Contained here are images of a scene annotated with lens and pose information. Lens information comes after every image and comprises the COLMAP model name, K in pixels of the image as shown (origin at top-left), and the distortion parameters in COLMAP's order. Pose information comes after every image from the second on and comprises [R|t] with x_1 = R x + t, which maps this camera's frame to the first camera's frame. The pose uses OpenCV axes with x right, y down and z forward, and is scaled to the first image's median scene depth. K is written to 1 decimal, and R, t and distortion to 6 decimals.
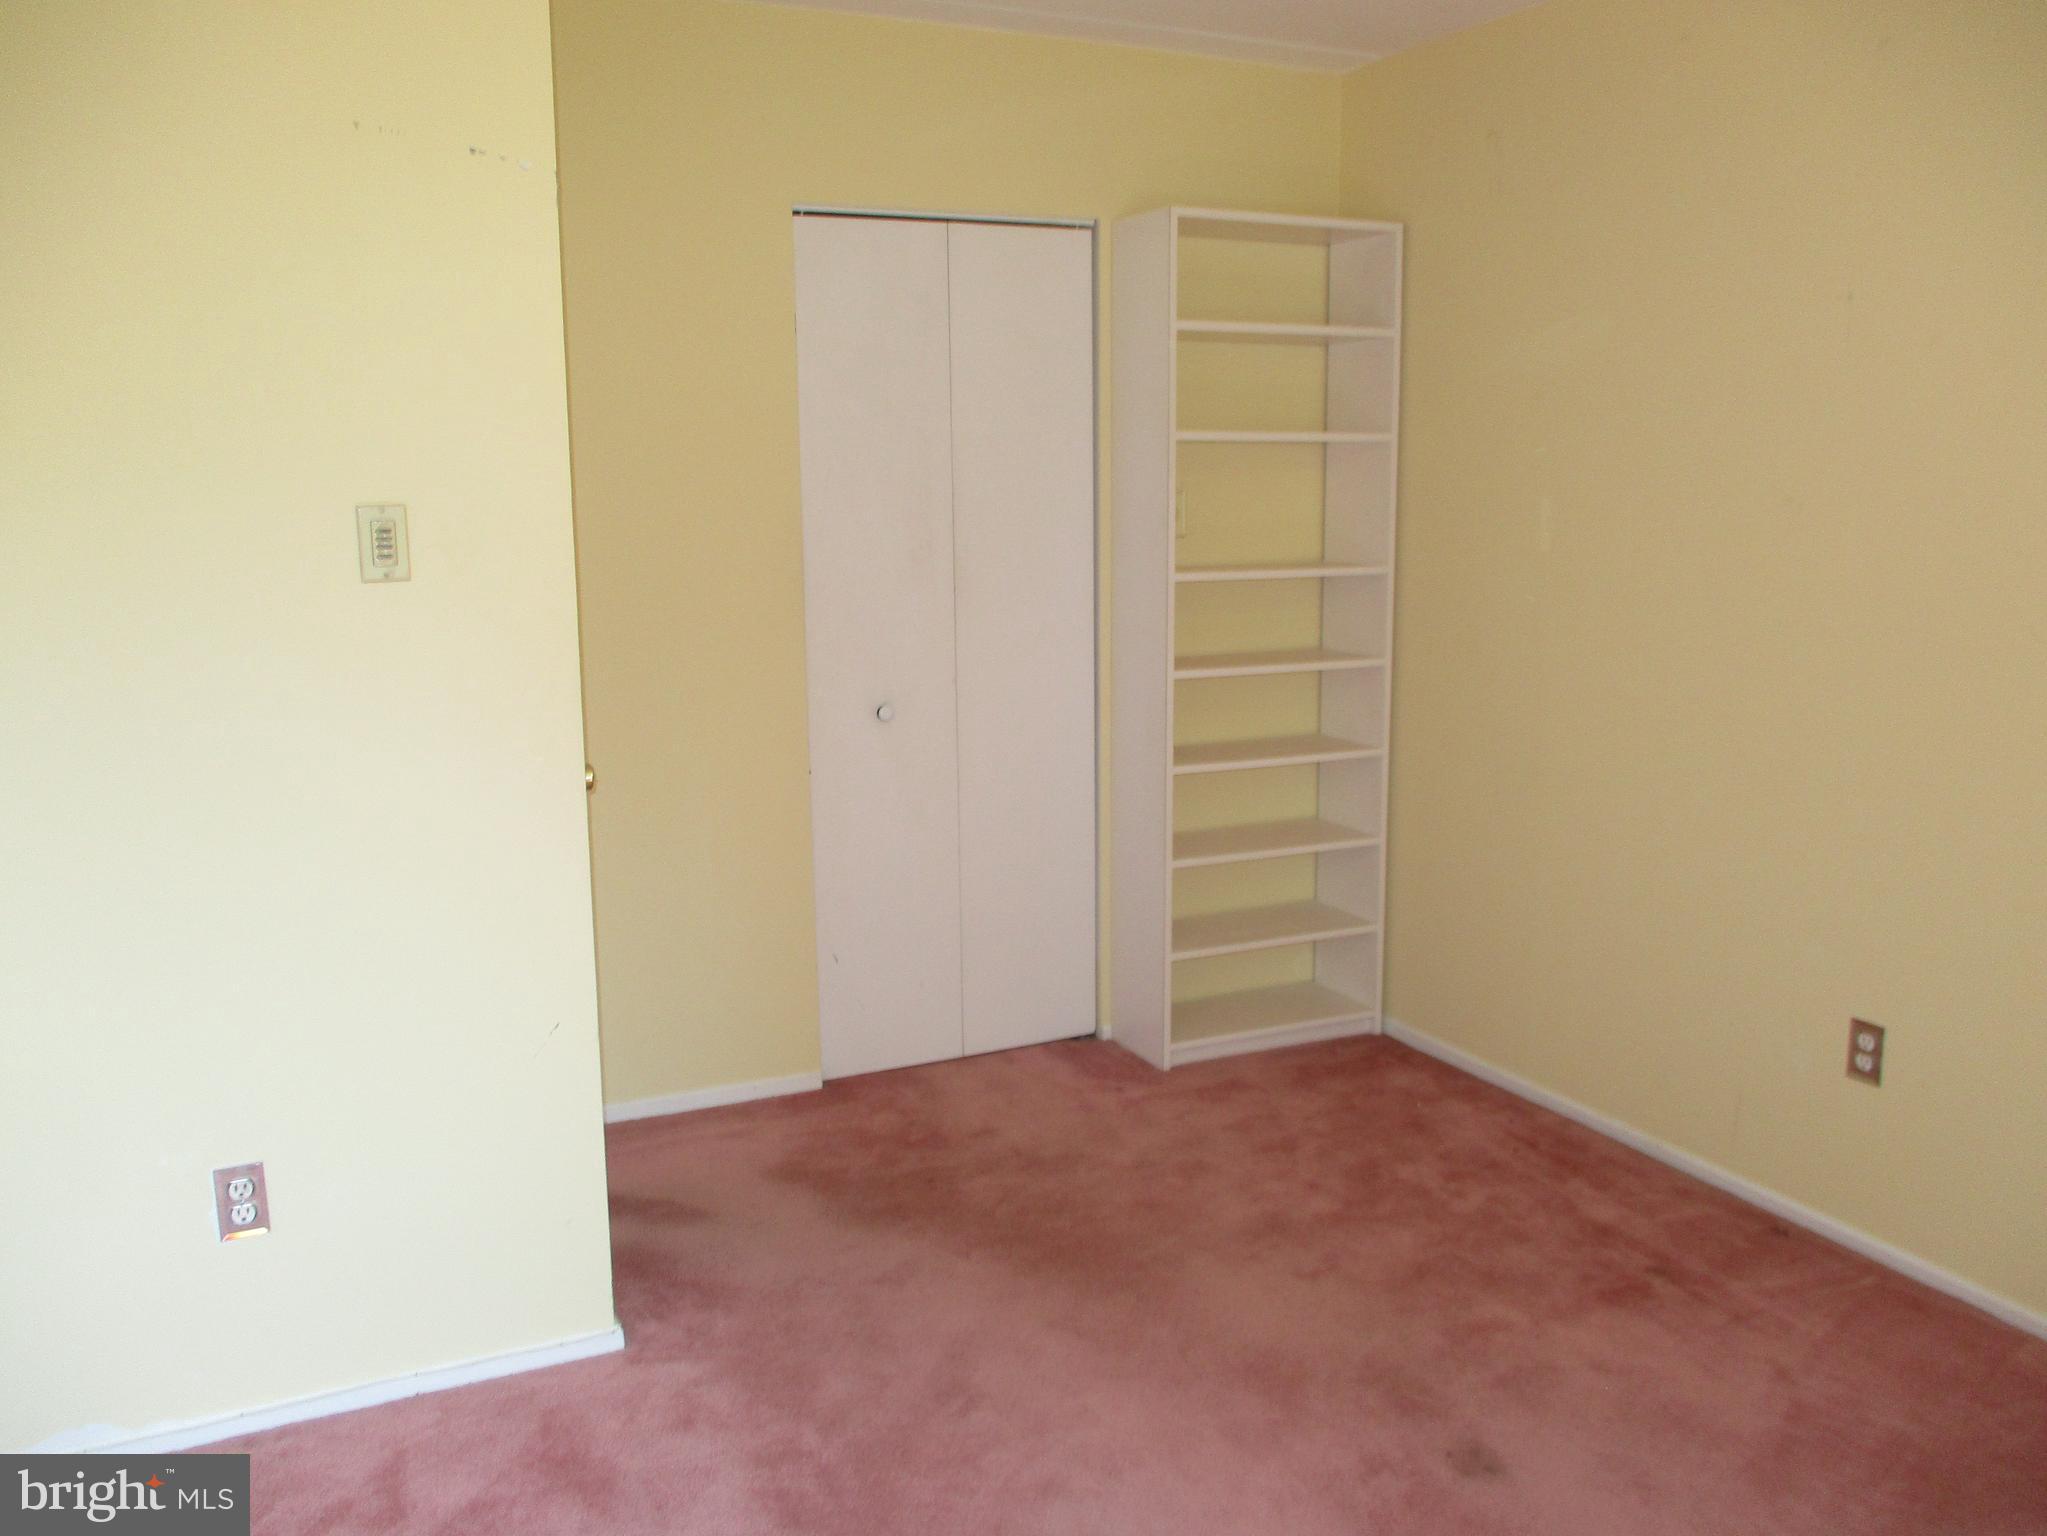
lens RADIAL K [[1711.9, 0, 1023.5], [0, 1711.9, 732.1], [0, 0, 1]] dist [-0.029378, 0.013465]
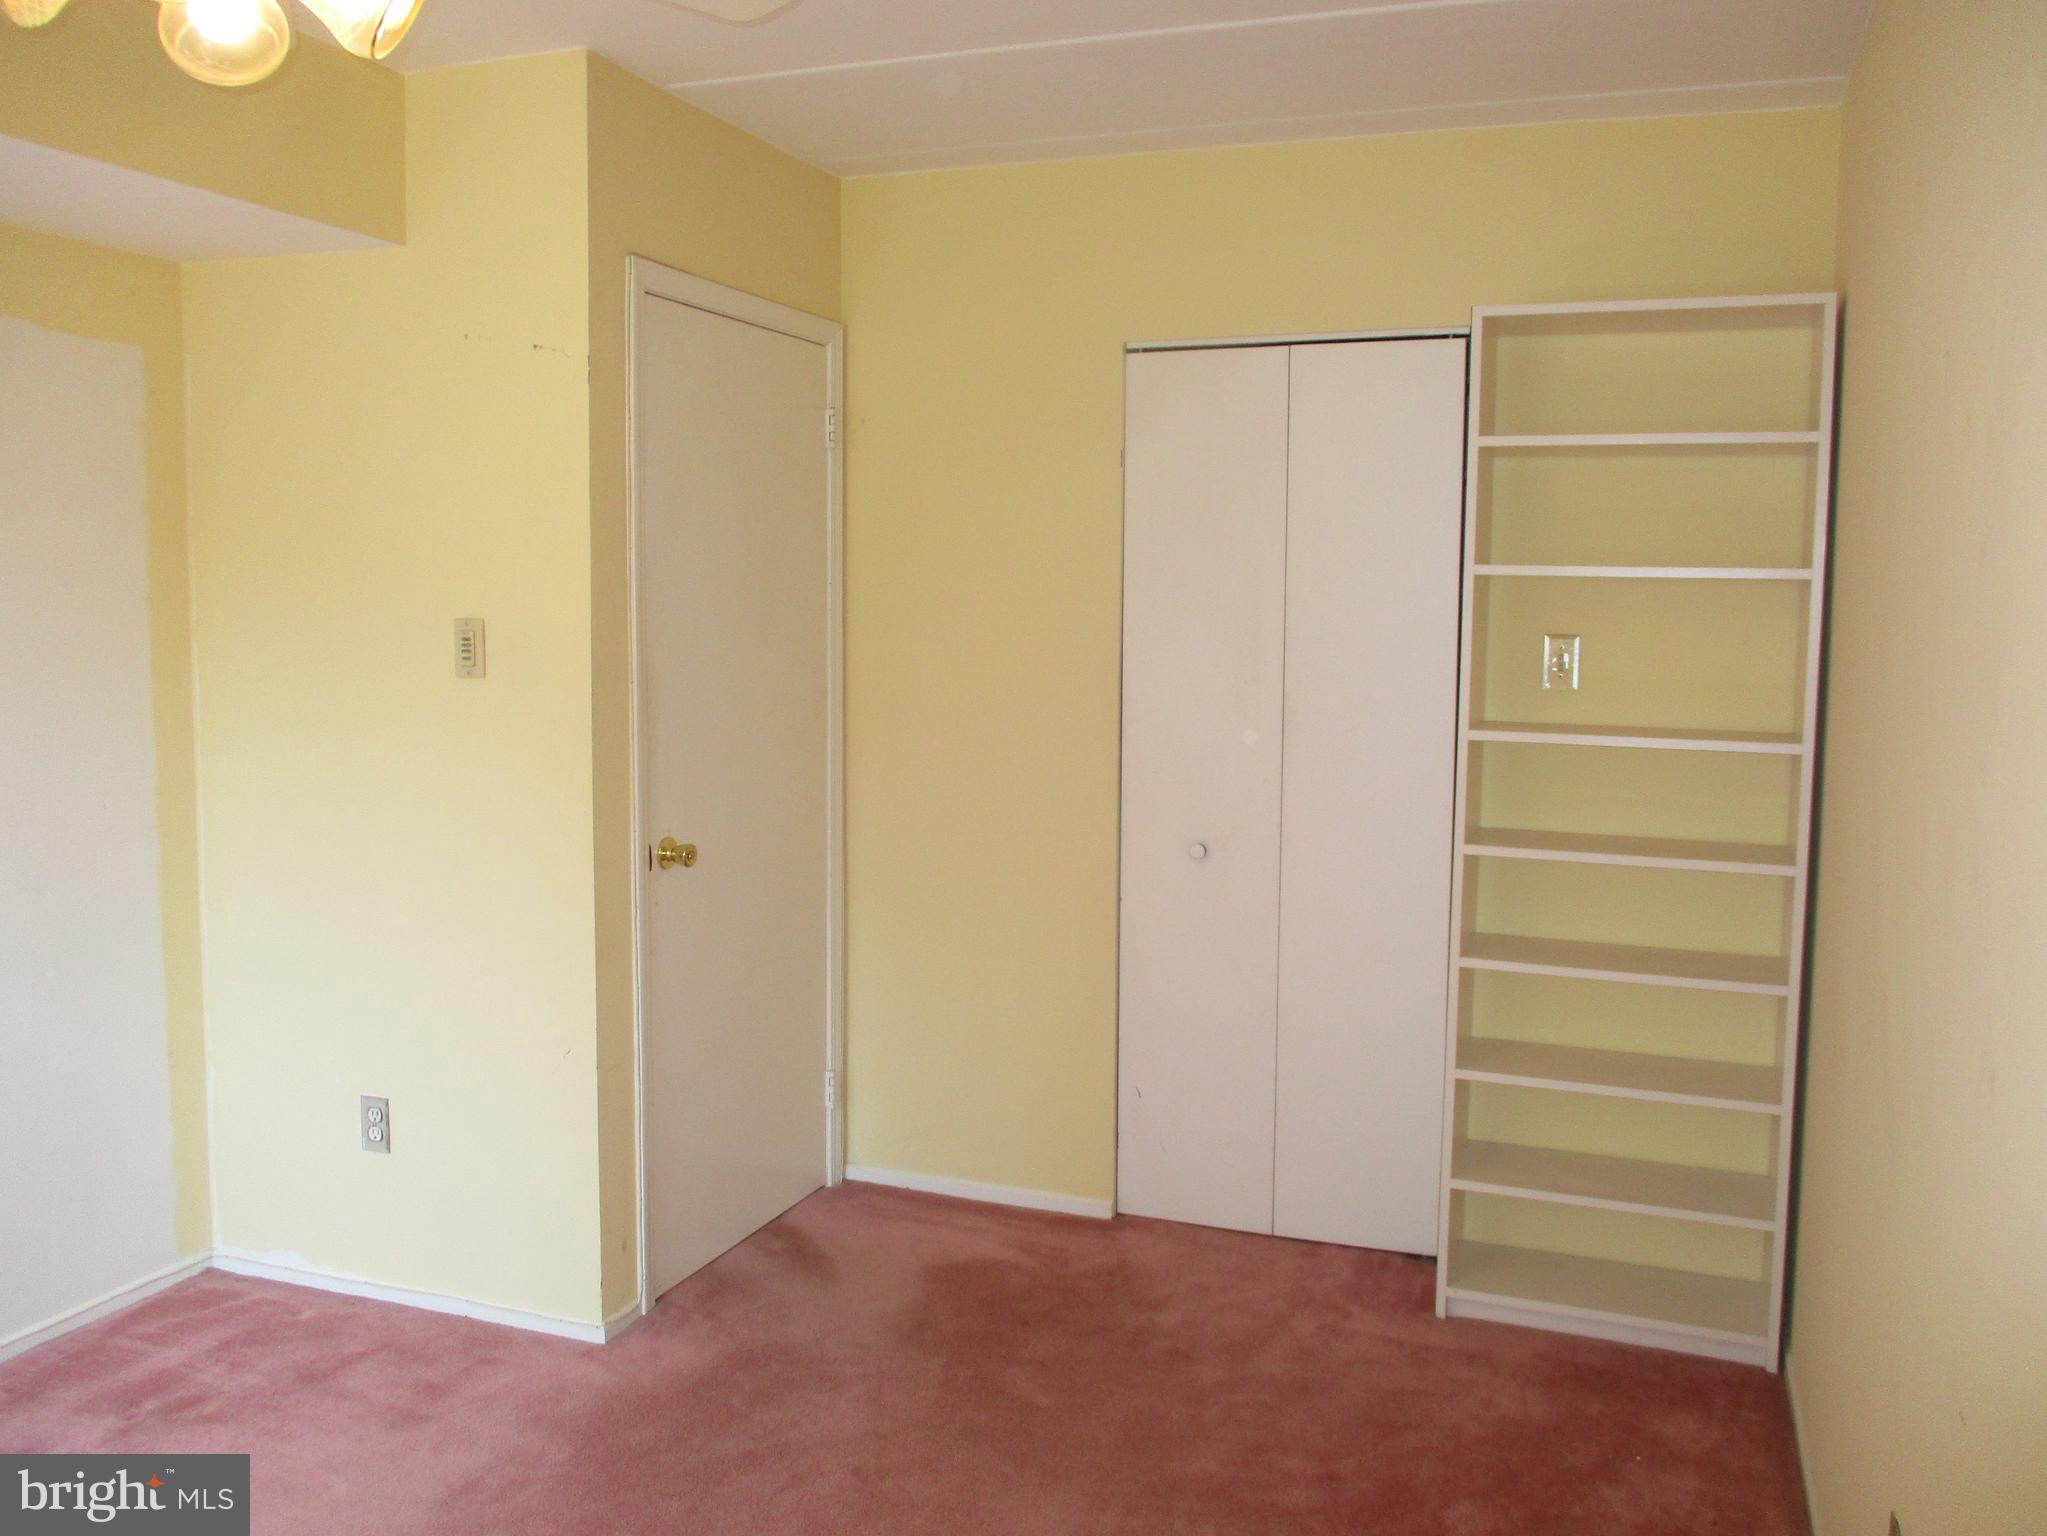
lens RADIAL K [[1711.9, 0, 1023.5], [0, 1711.9, 732.1], [0, 0, 1]] dist [-0.029378, 0.013465]
pose [[0.686597, 0.076729, -0.722978, 0.557776], [-0.127249, 0.991748, -0.015593, -0.051580], [0.715815, 0.102705, 0.690695, 0.258882]]
